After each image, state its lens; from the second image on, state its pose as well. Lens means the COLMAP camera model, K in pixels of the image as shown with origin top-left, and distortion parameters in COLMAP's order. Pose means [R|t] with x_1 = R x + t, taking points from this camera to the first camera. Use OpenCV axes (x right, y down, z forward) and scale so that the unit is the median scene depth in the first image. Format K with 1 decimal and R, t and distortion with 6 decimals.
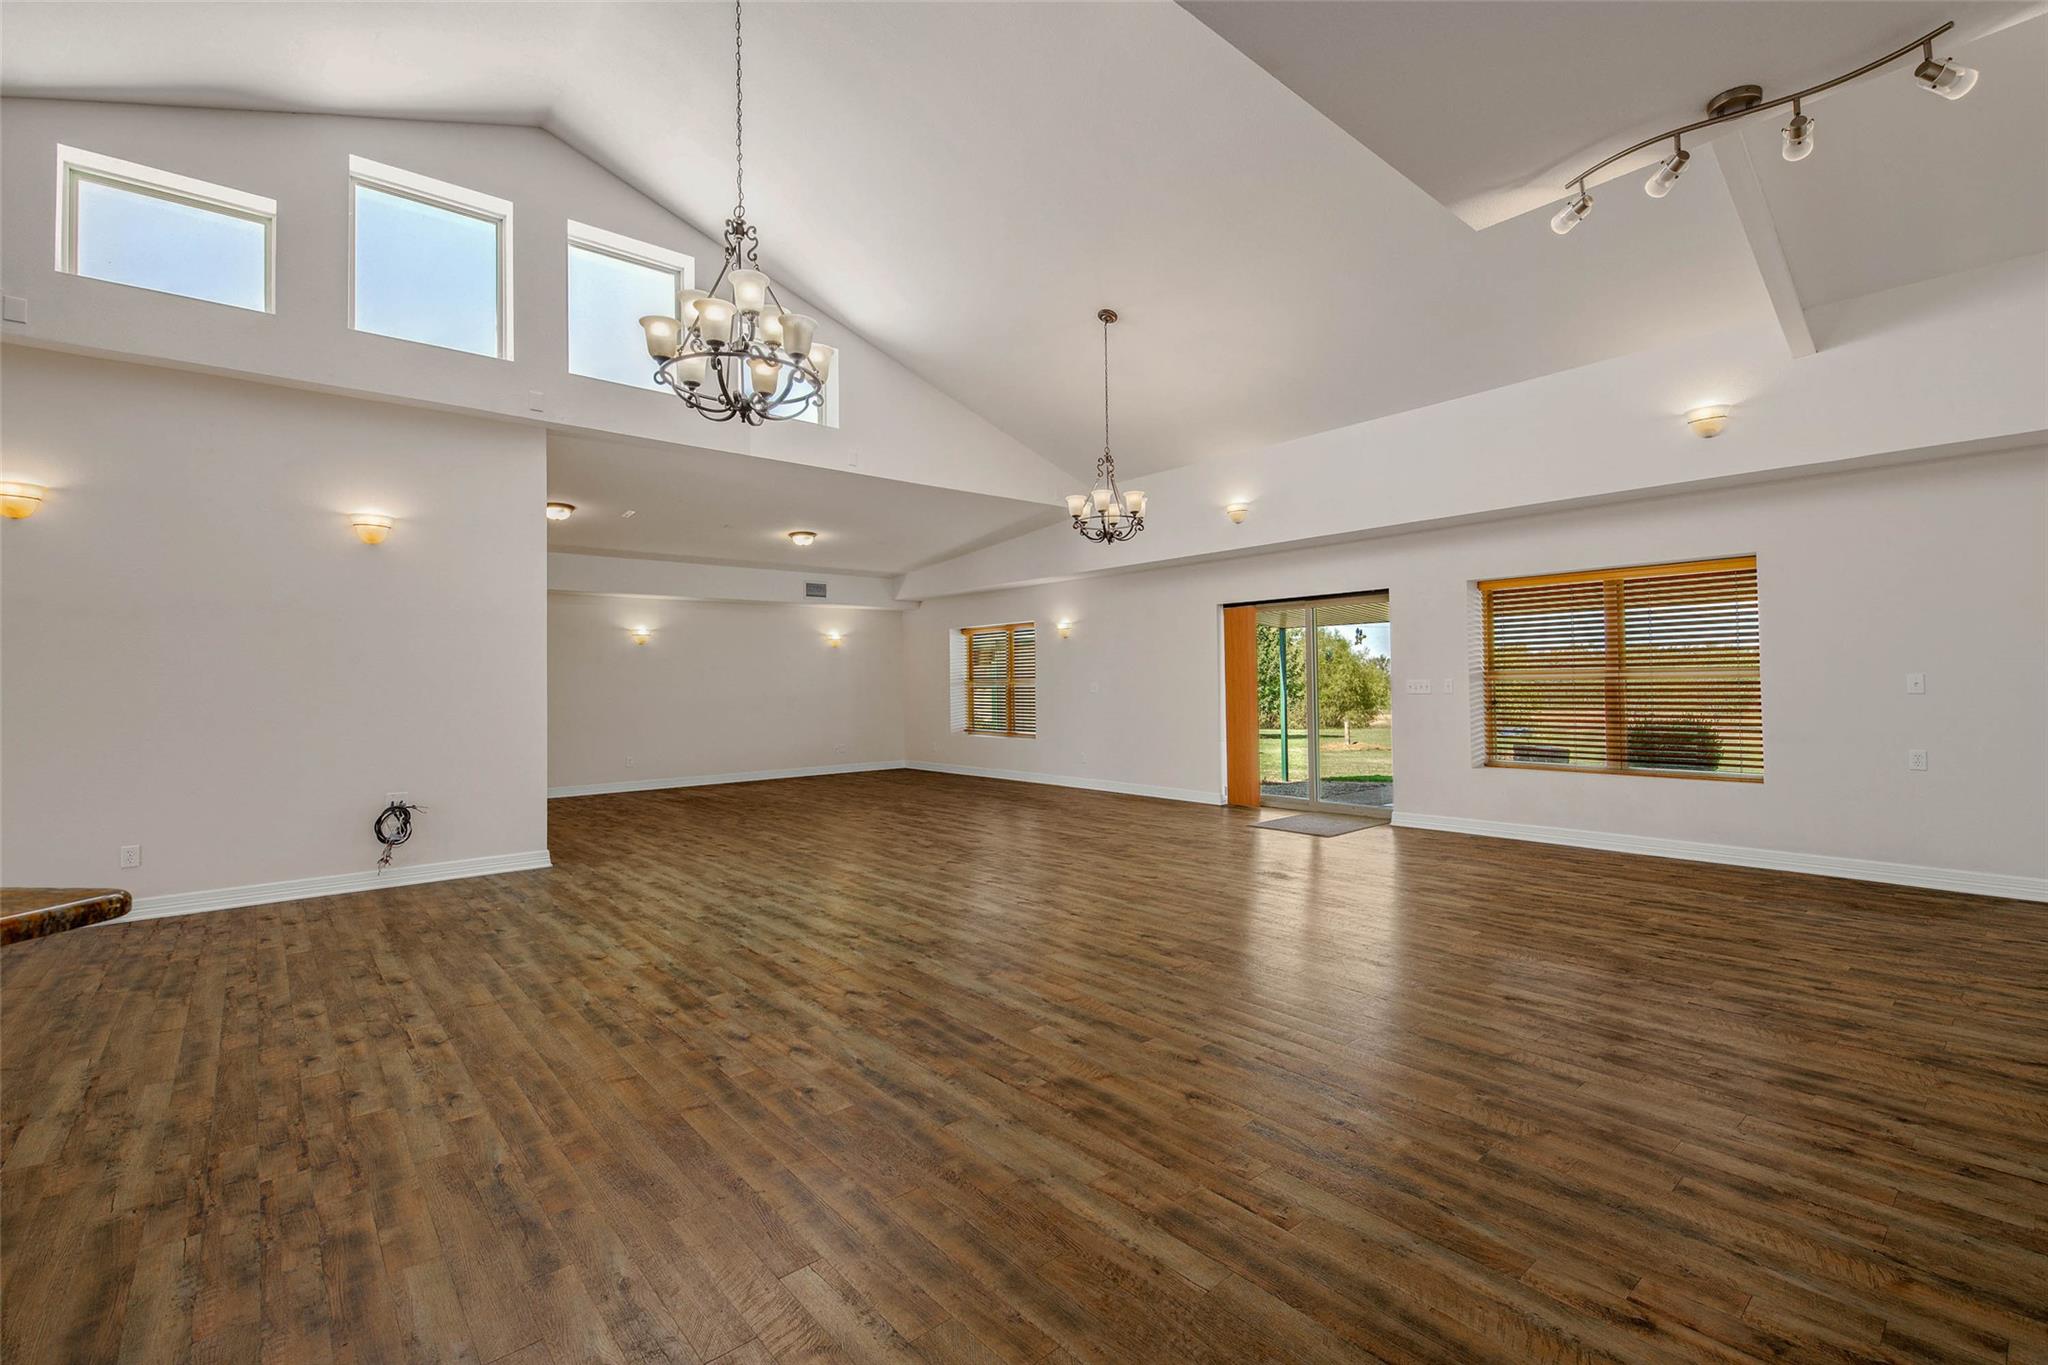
lens RADIAL K [[876.8, 0, 1024.1], [0, 876.8, 679.4], [0, 0, 1]] dist [0.013258, -0.008418]
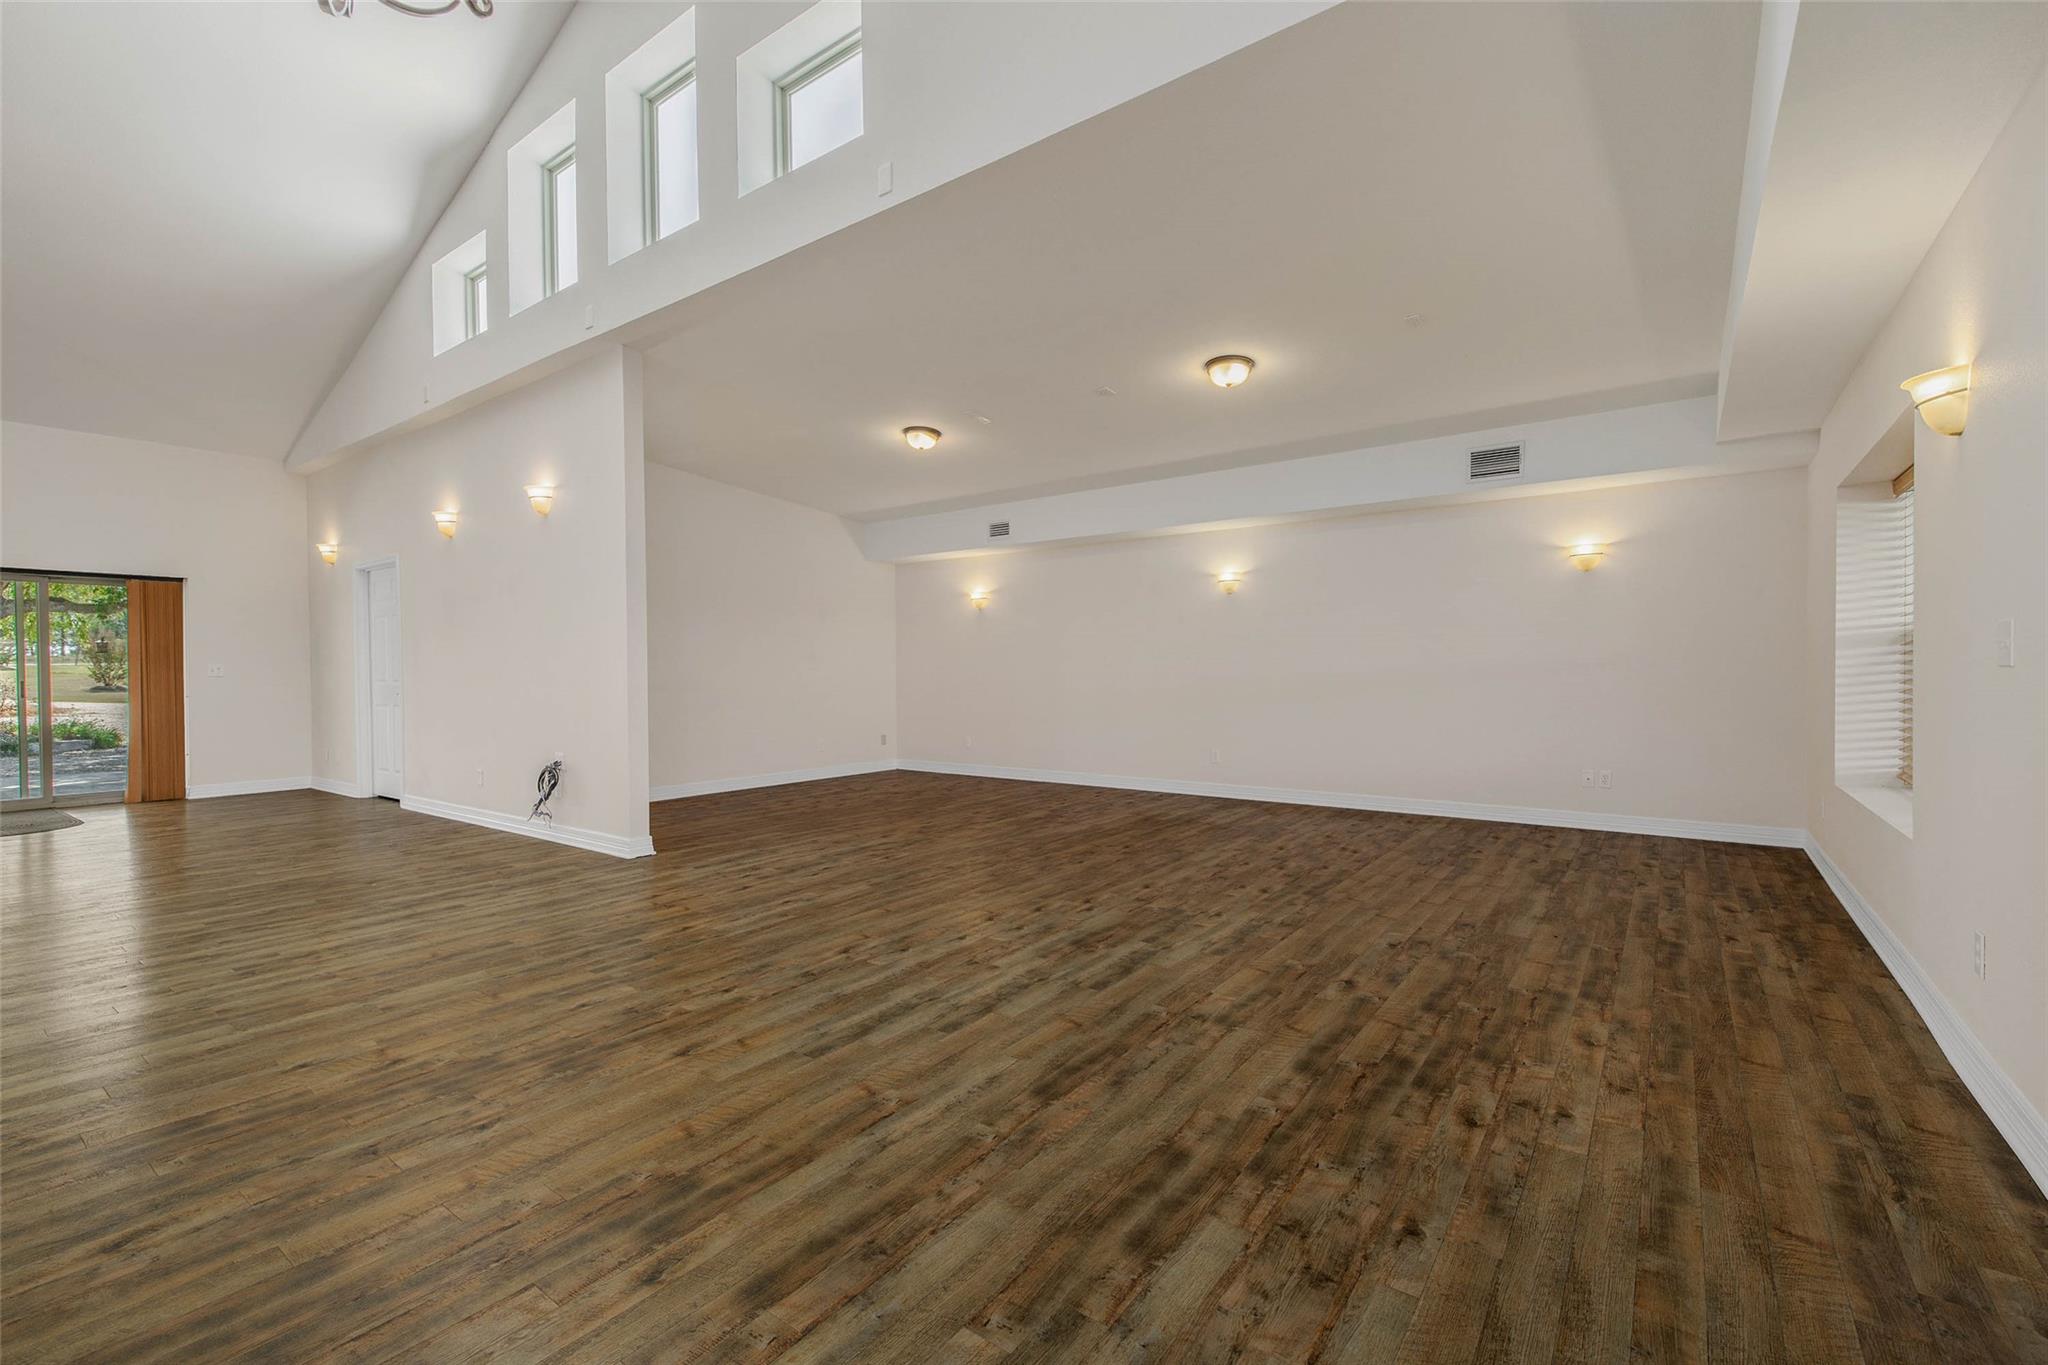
lens RADIAL K [[876.8, 0, 1020.3], [0, 876.8, 678.0], [0, 0, 1]] dist [0.013258, -0.008418]
pose [[0.215852, 0.020978, -0.976201, 0.208049], [0.011551, 0.999644, 0.024036, 0.009301], [0.976358, -0.016464, 0.215533, 0.615826]]
